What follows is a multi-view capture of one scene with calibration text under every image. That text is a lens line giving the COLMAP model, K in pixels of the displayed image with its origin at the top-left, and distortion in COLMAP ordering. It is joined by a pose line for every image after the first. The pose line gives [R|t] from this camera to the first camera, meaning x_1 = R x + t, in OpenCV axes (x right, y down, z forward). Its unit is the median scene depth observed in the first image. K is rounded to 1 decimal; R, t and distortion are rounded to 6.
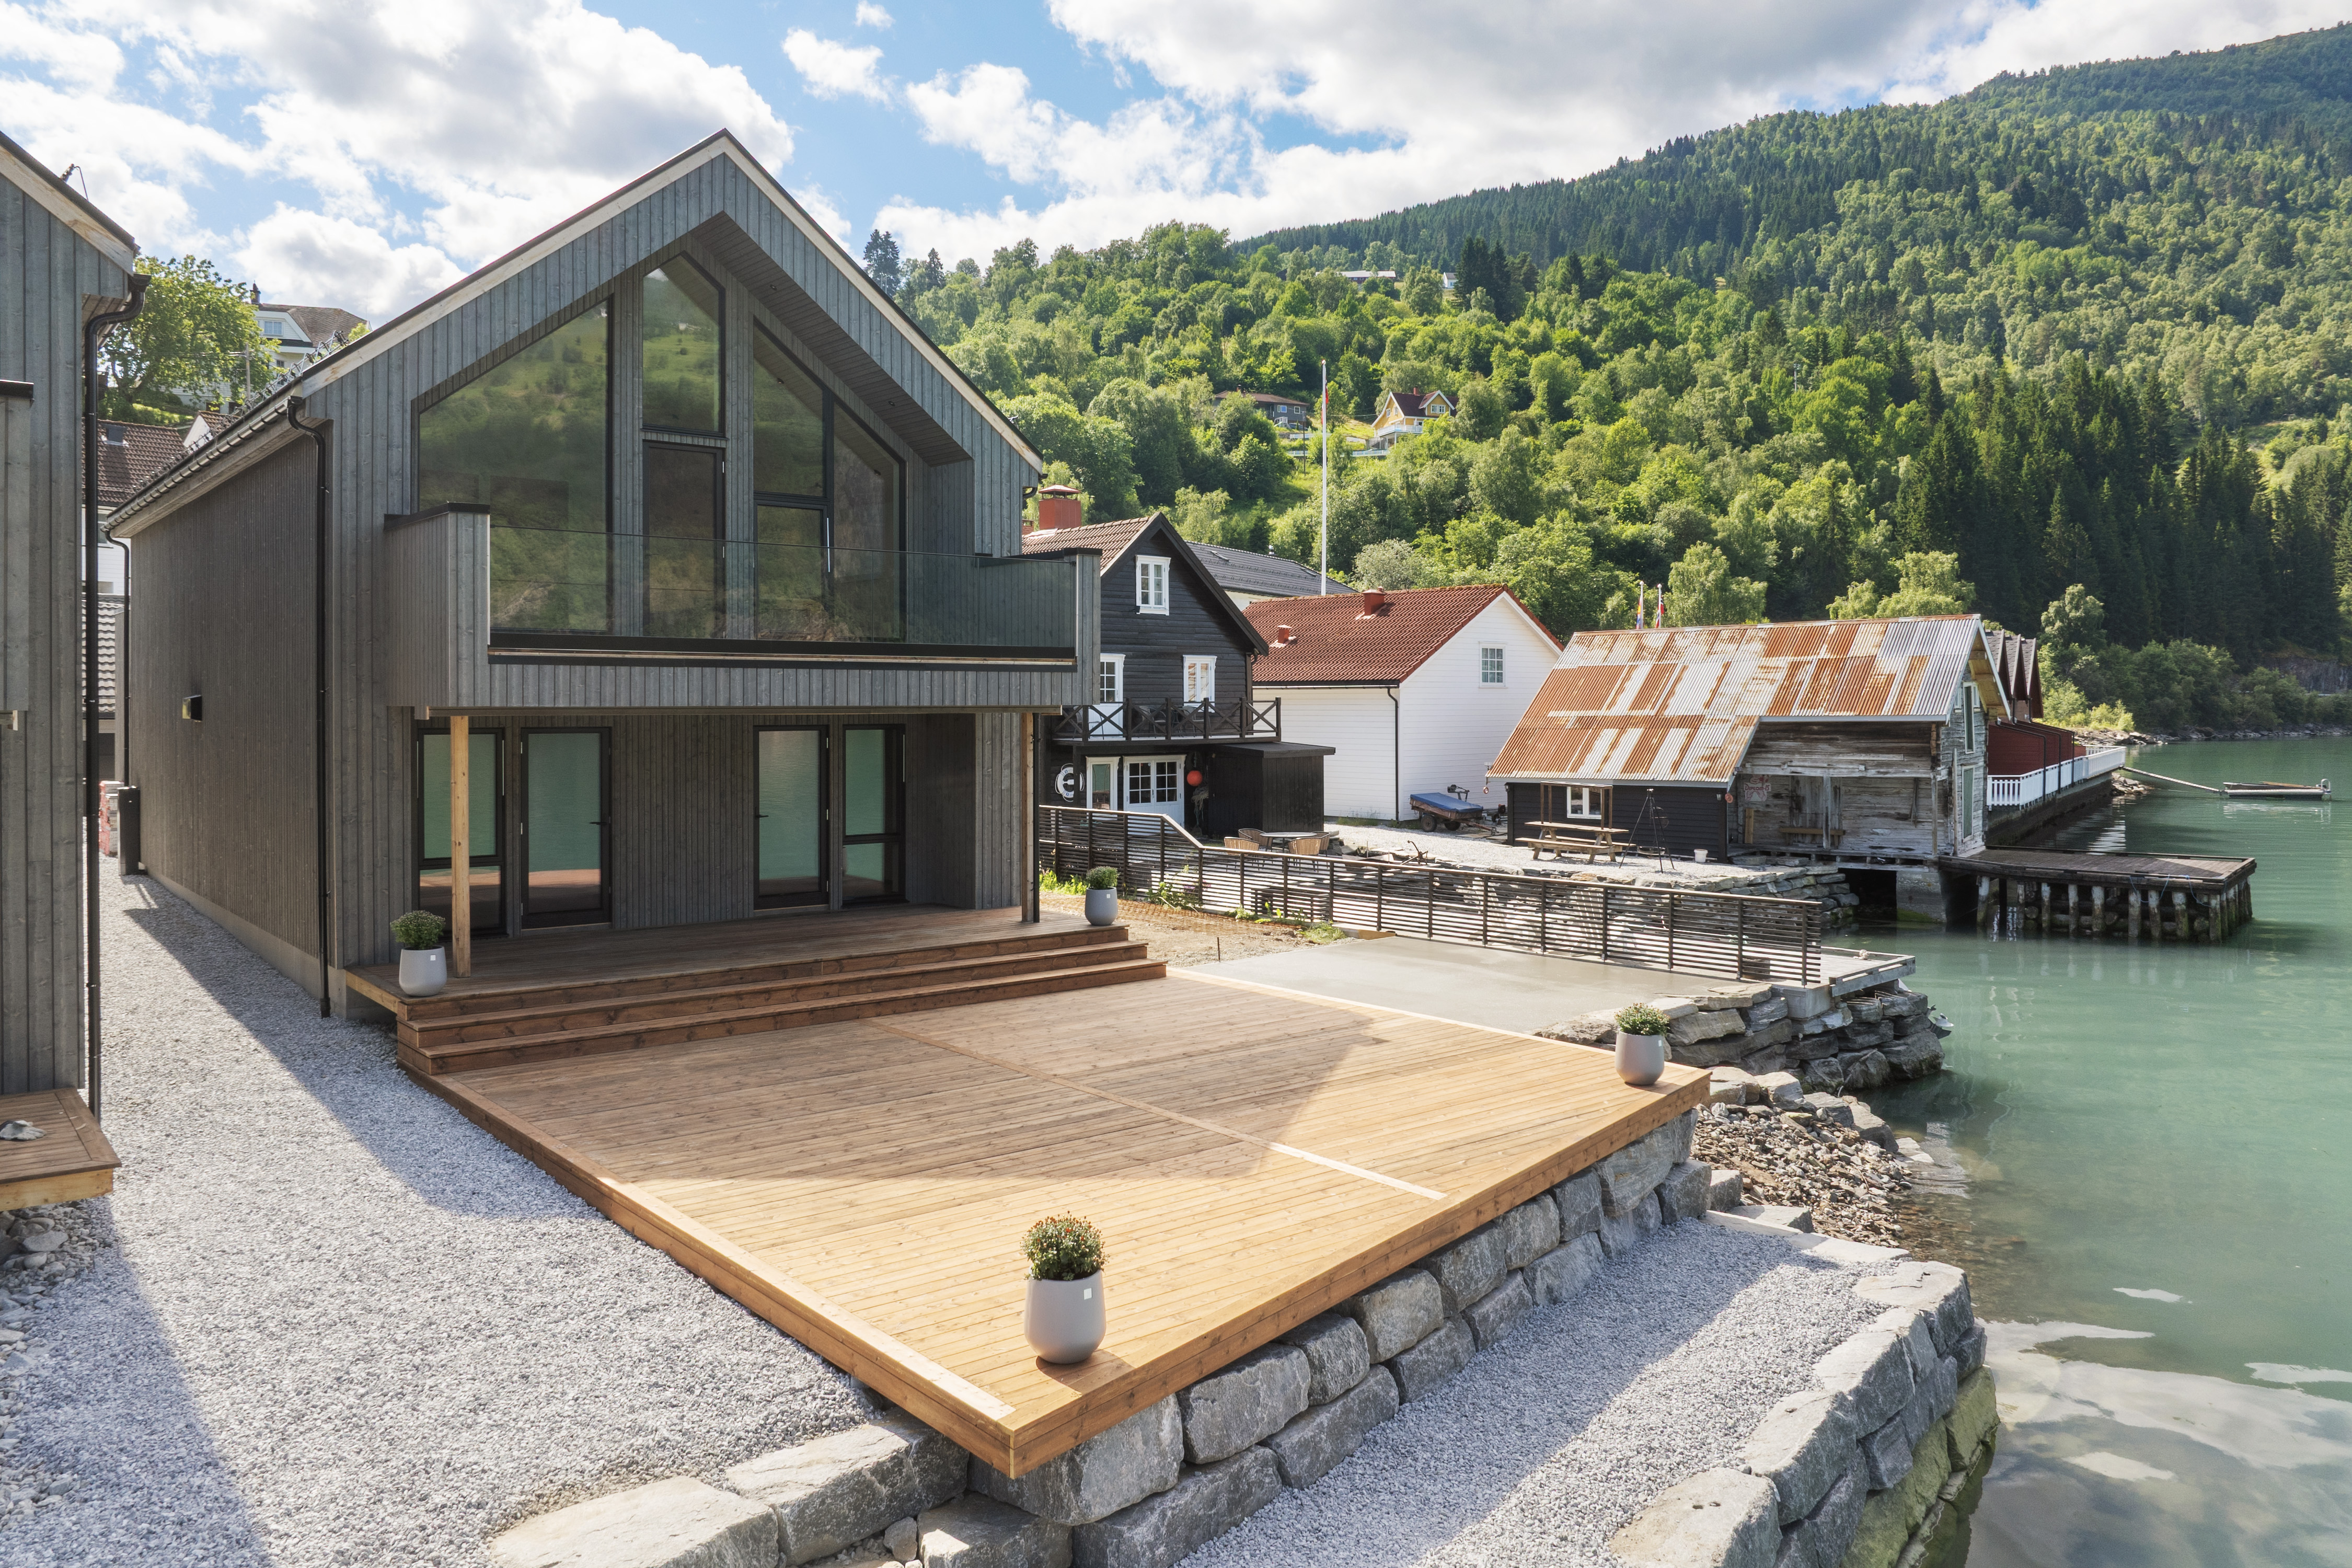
lens RADIAL K [[1665.9, 0, 1170.0], [0, 1665.9, 723.0], [0, 0, 1]] dist [-0.041612, 0.006810]
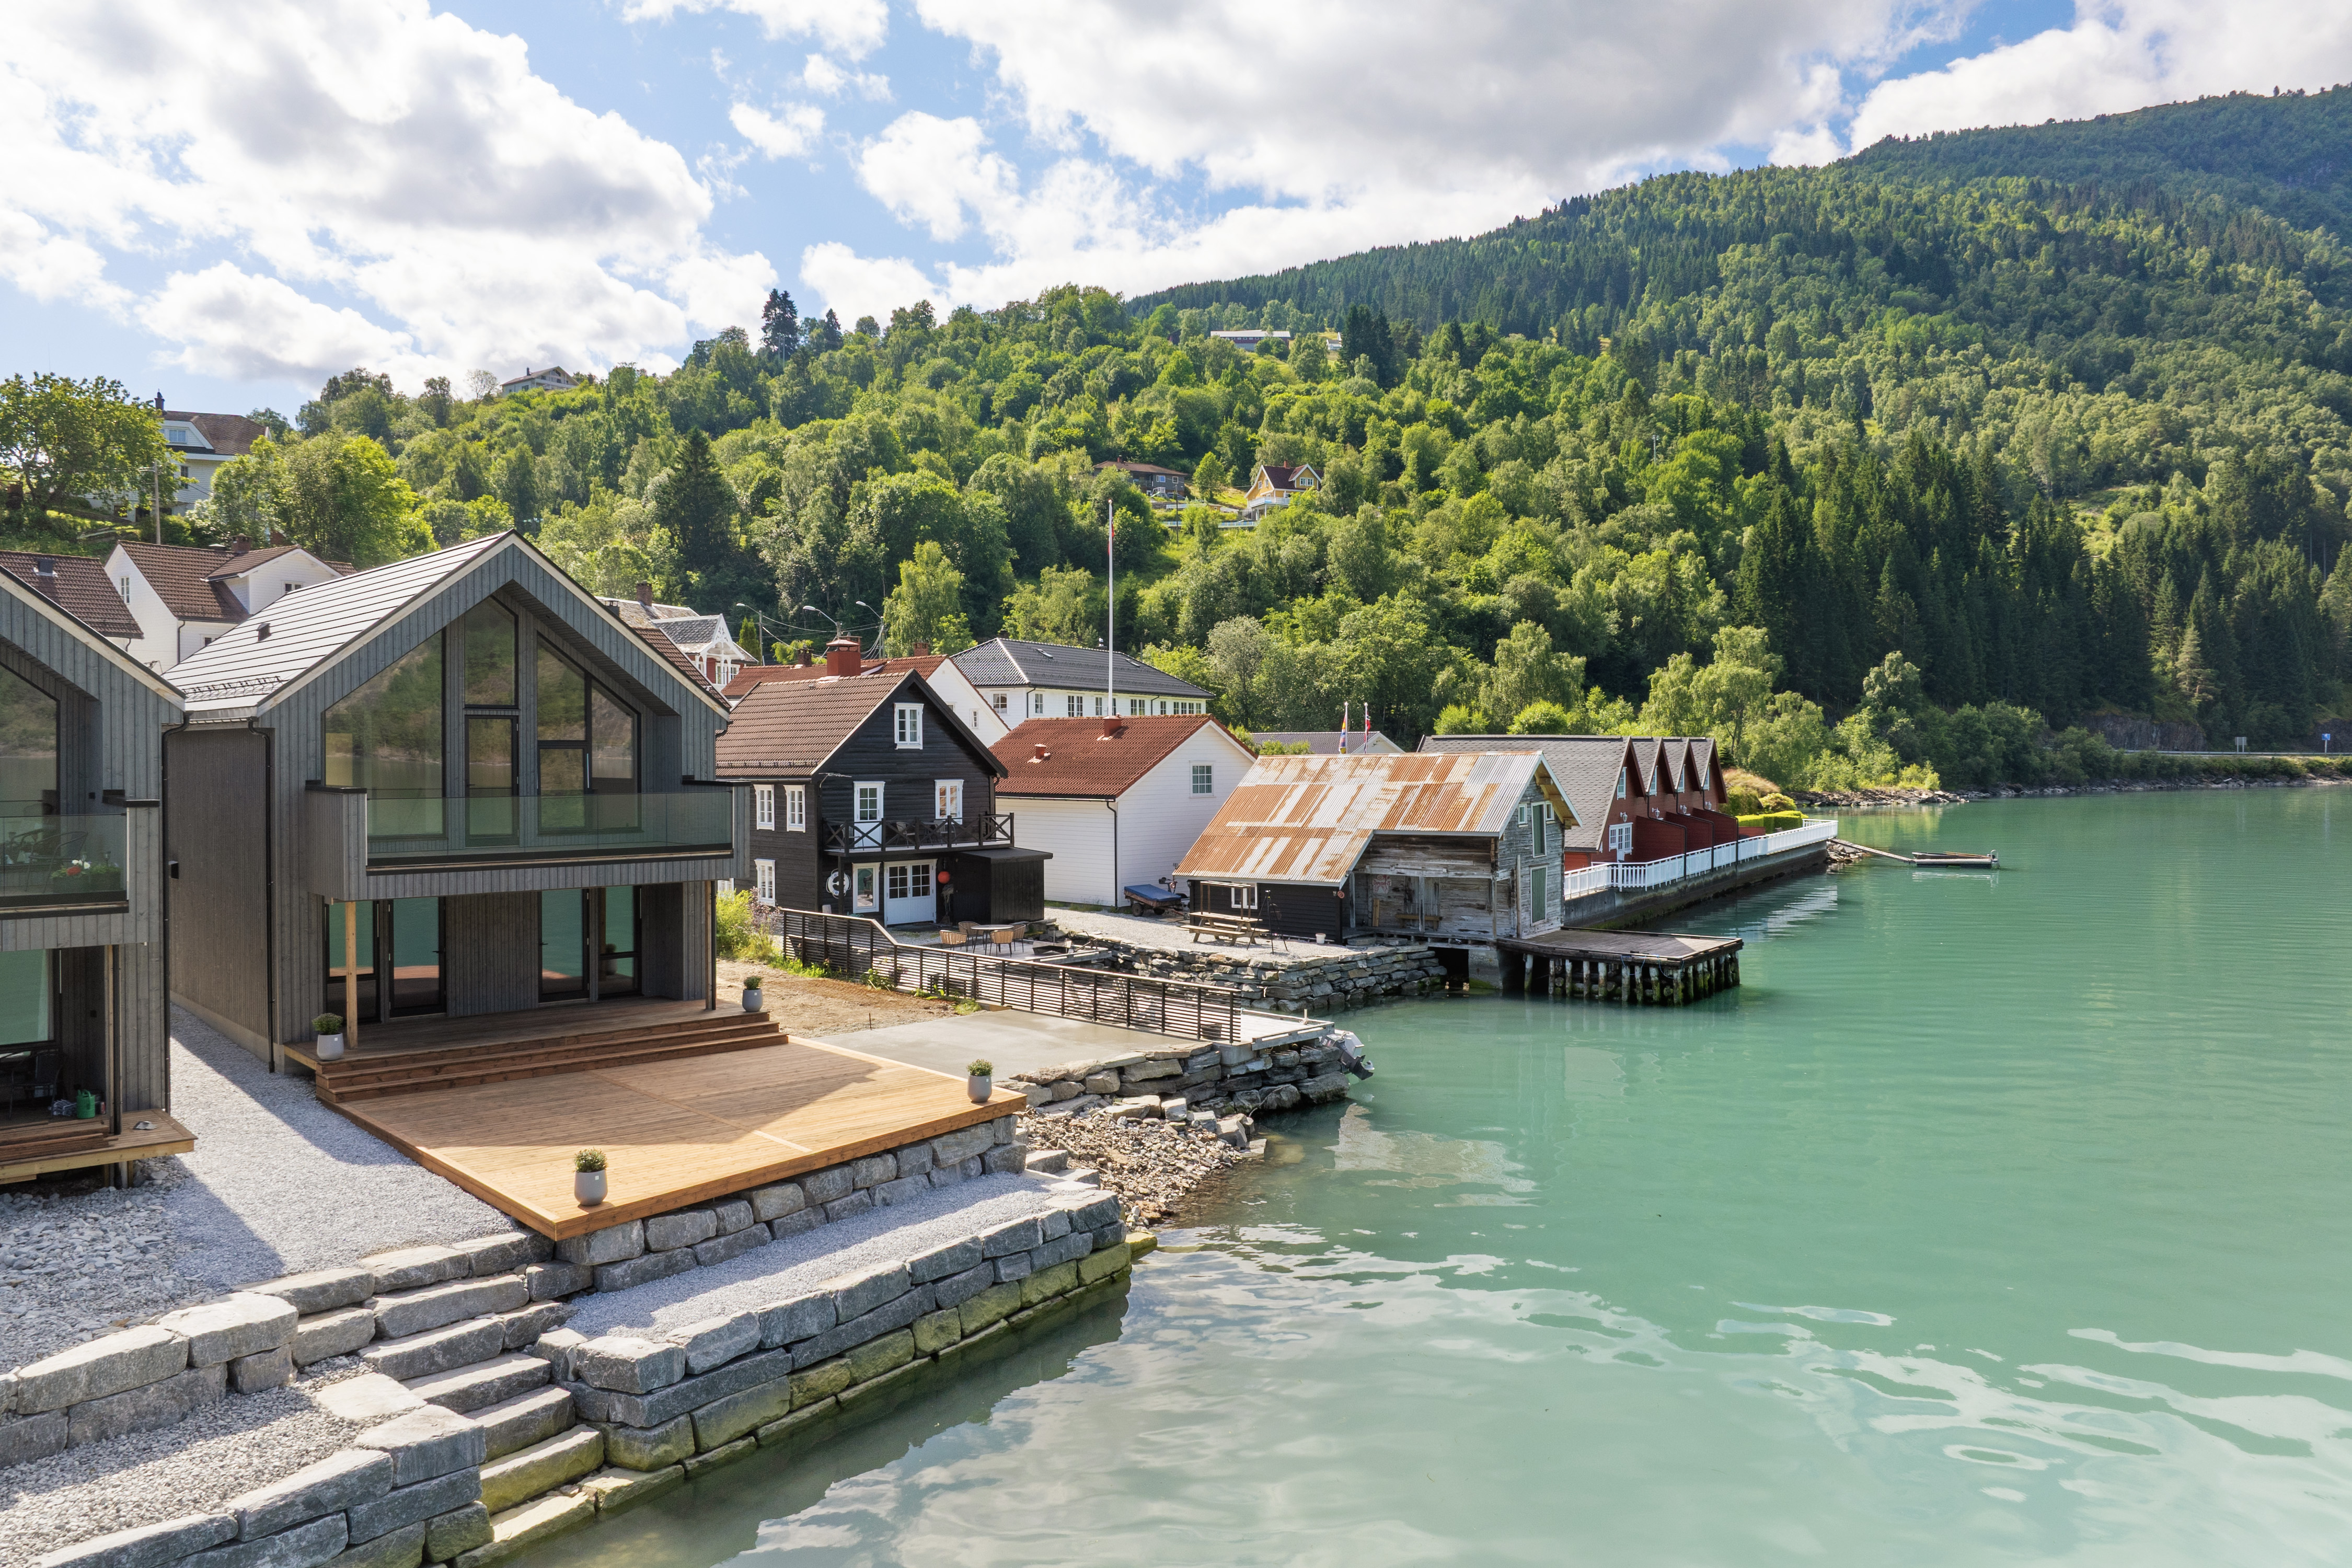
lens RADIAL K [[1665.9, 0, 1168.2], [0, 1665.9, 765.7], [0, 0, 1]] dist [-0.041612, 0.006810]
pose [[0.998649, -0.002485, 0.051895, 0.046920], [0.002592, 0.999995, -0.001998, -0.019144], [-0.051889, 0.002129, 0.998651, -0.107375]]
